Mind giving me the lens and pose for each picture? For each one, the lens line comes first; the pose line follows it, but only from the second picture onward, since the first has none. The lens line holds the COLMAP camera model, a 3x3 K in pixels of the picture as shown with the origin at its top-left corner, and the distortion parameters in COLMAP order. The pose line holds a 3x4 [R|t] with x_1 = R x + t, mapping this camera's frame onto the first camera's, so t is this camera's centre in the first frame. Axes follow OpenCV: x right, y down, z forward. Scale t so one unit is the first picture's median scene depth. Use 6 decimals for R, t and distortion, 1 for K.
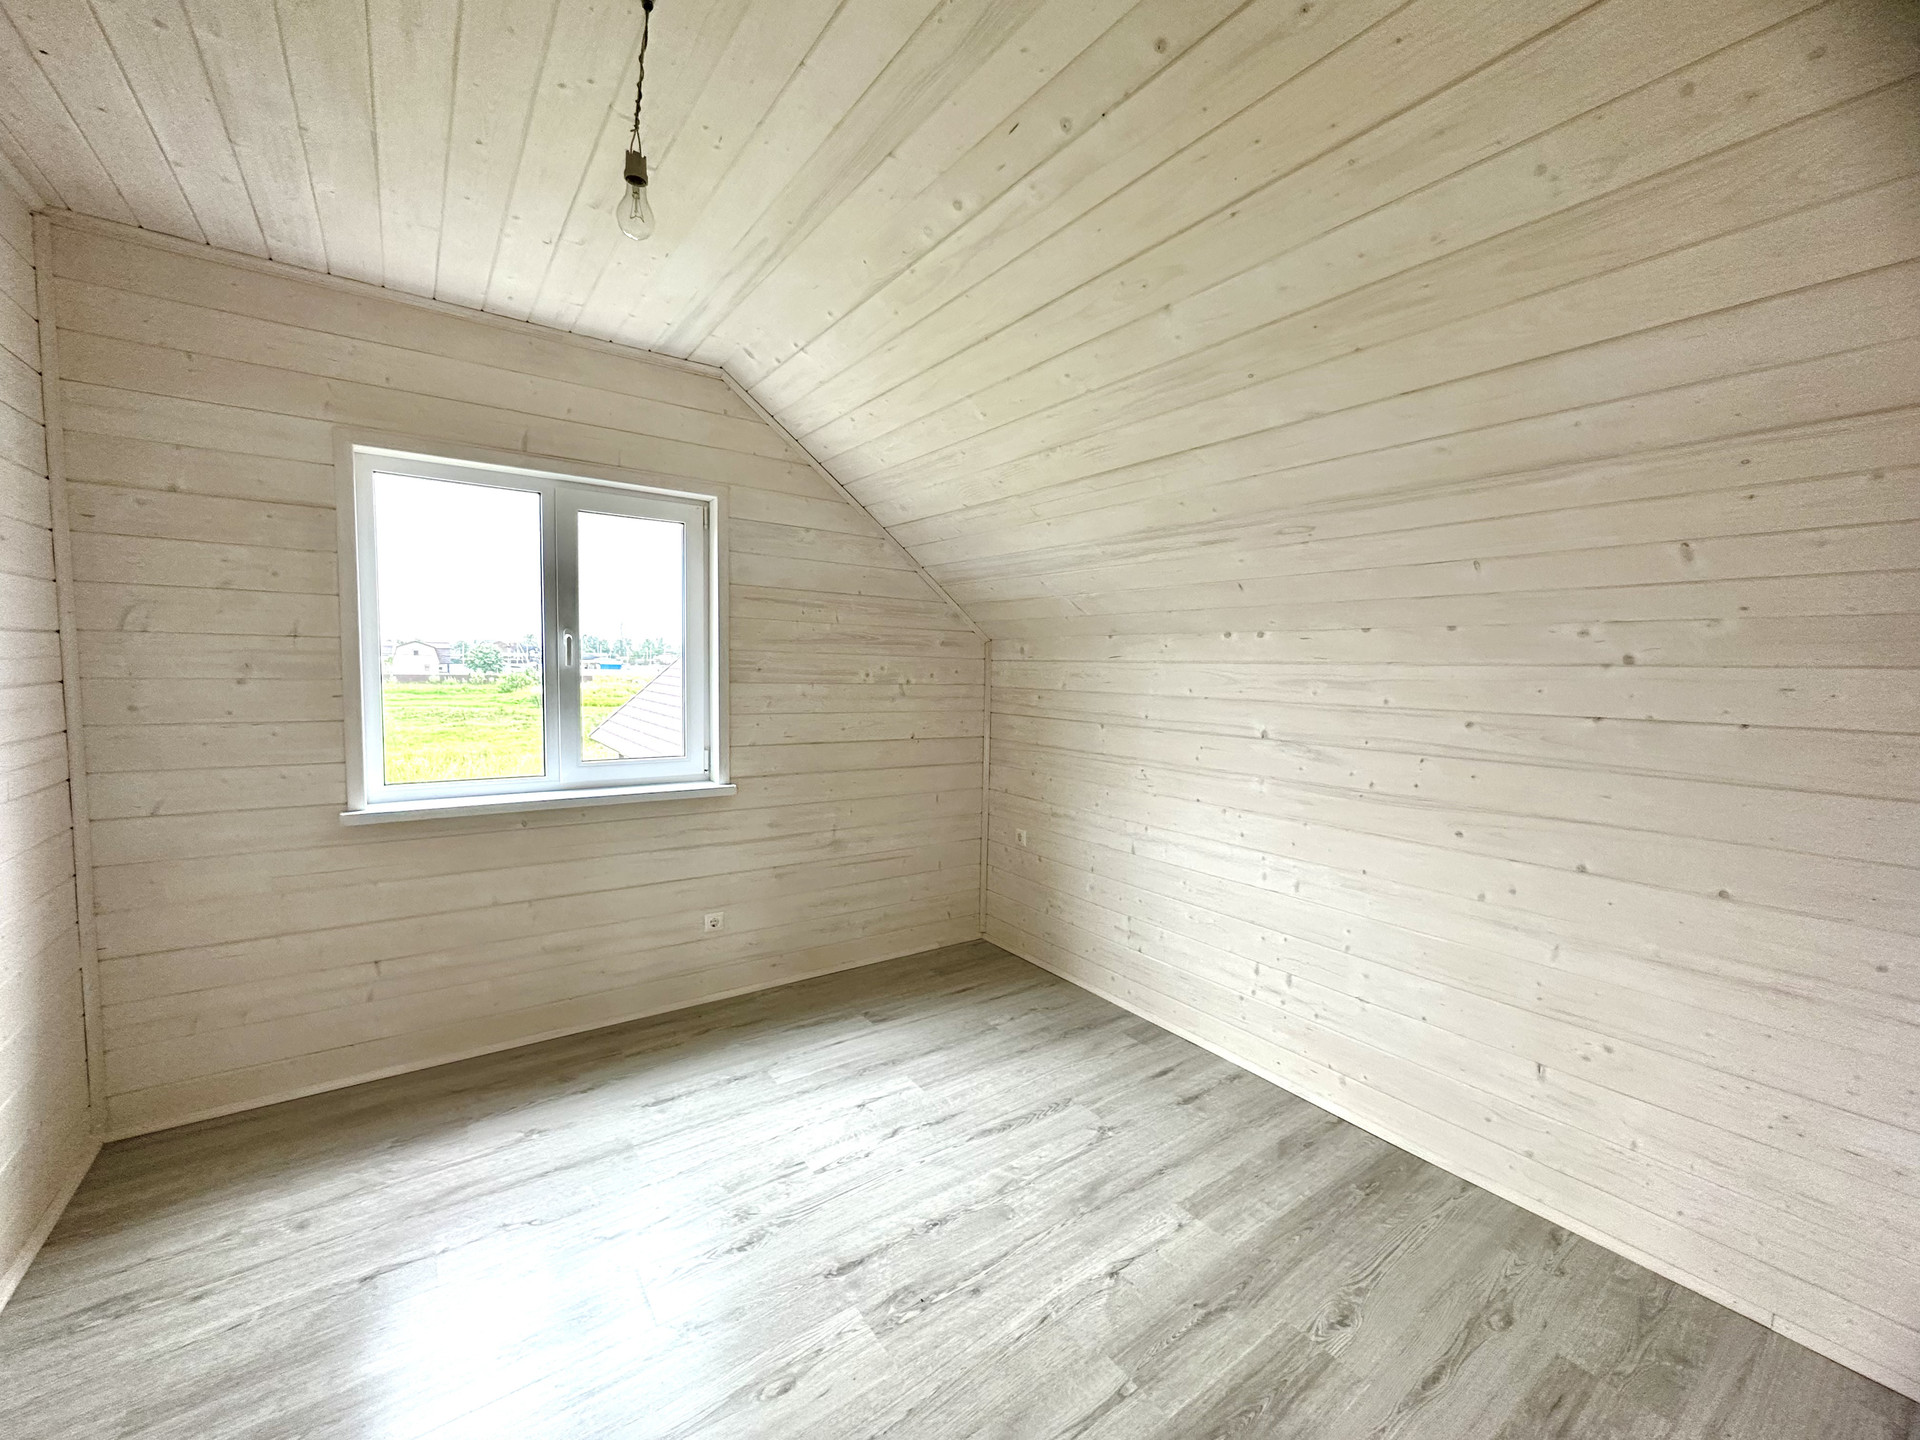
lens RADIAL K [[758.3, 0, 957.0], [0, 758.3, 735.0], [0, 0, 1]] dist [-0.001353, 0.000022]
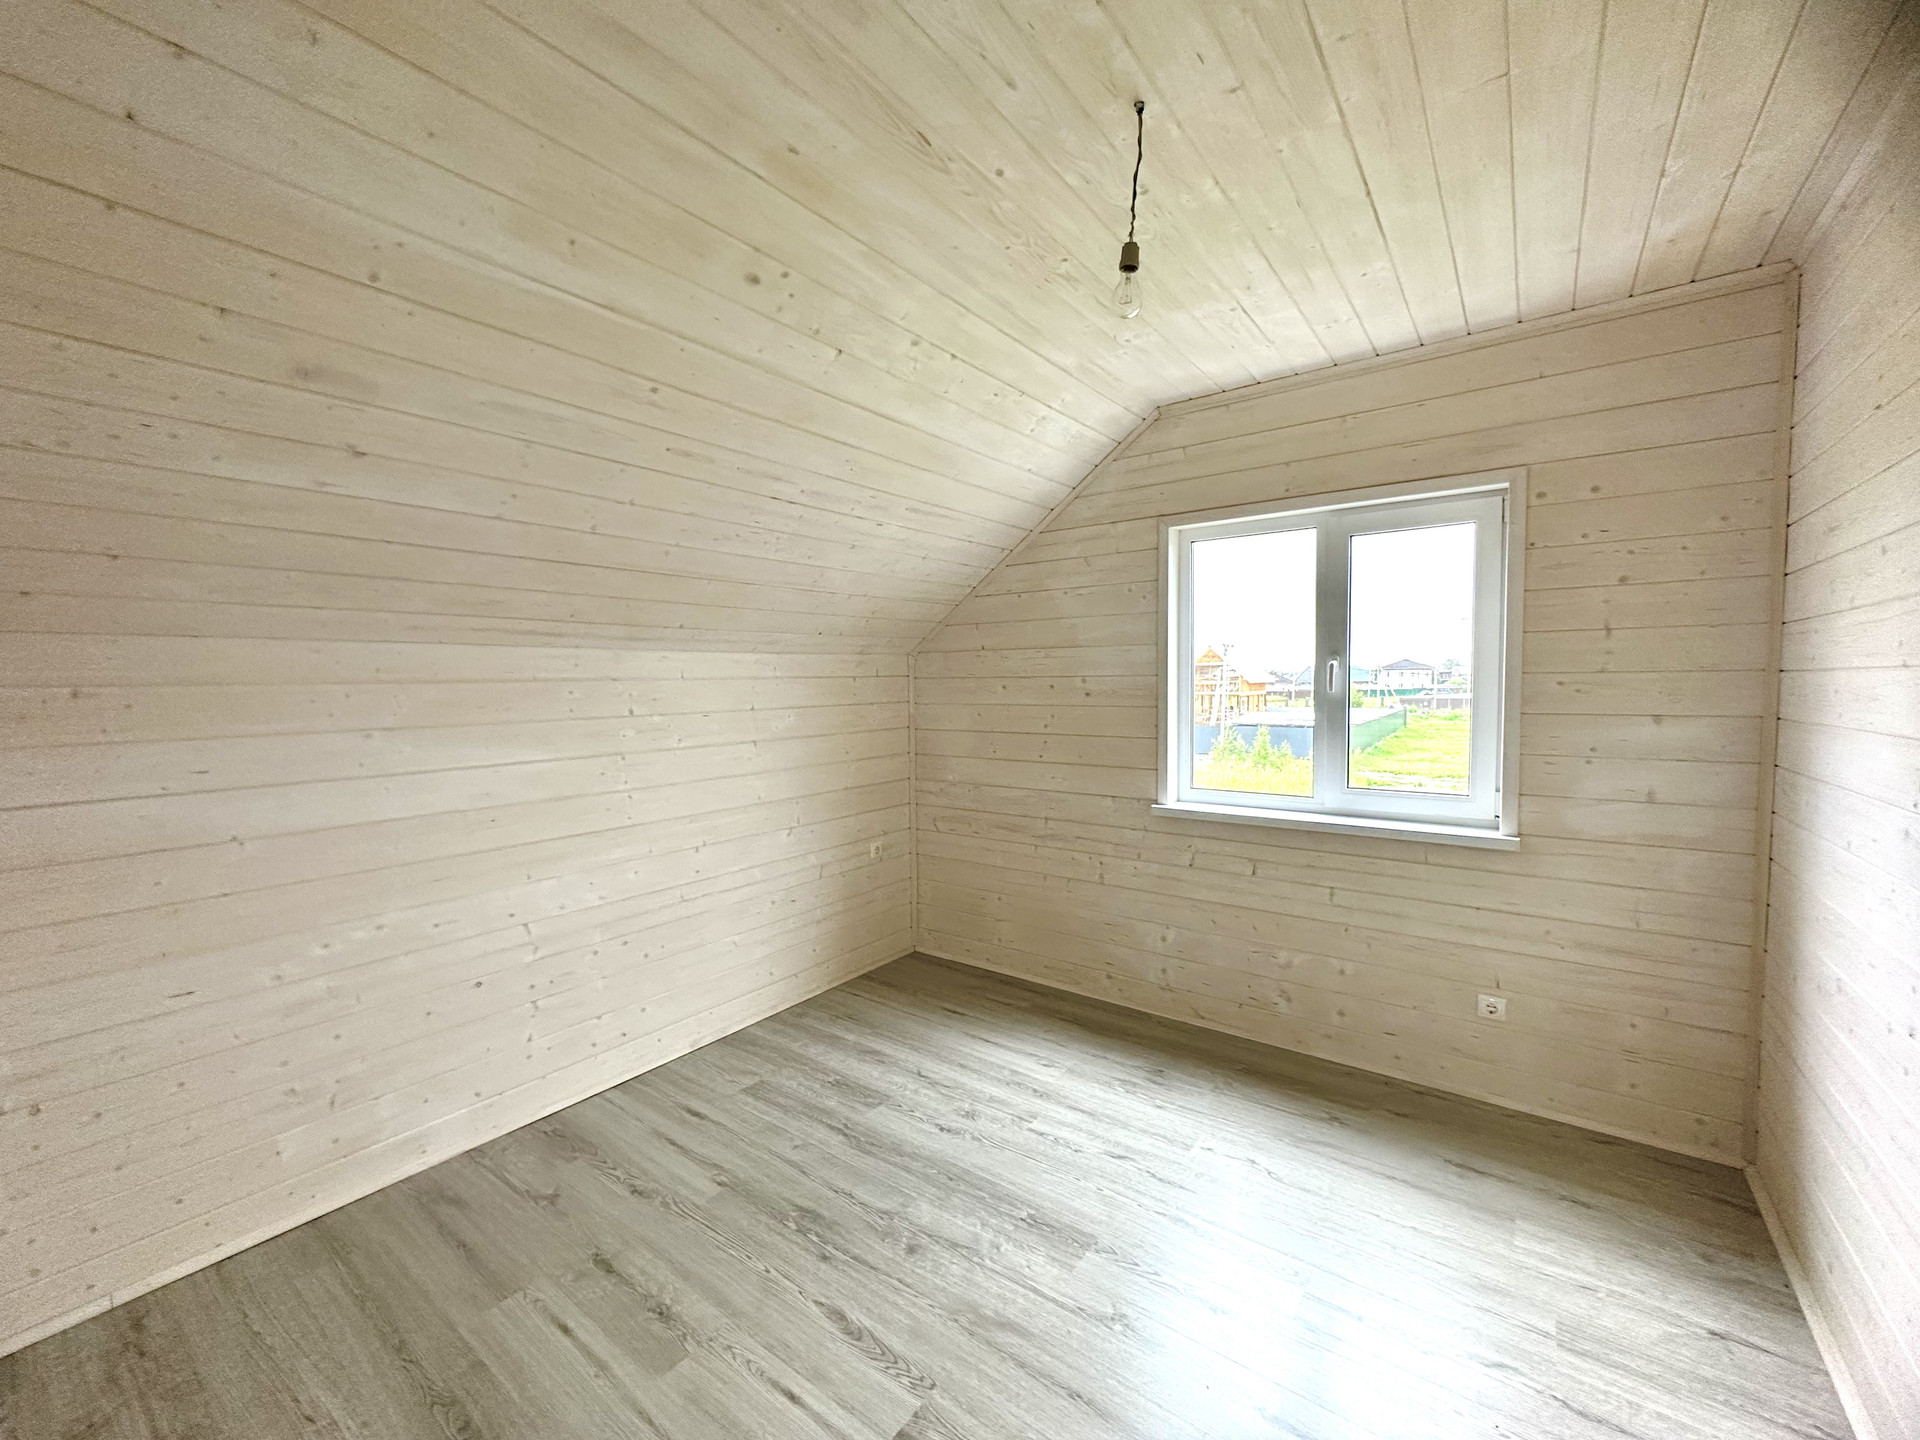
lens RADIAL K [[764.7, 0, 960.1], [0, 764.7, 722.2], [0, 0, 1]] dist [-0.002863, 0.000461]
pose [[0.302473, 0.012604, -0.953074, 0.306849], [-0.068819, 0.997592, -0.008648, -0.006920], [0.950670, 0.068206, 0.302612, 0.223955]]
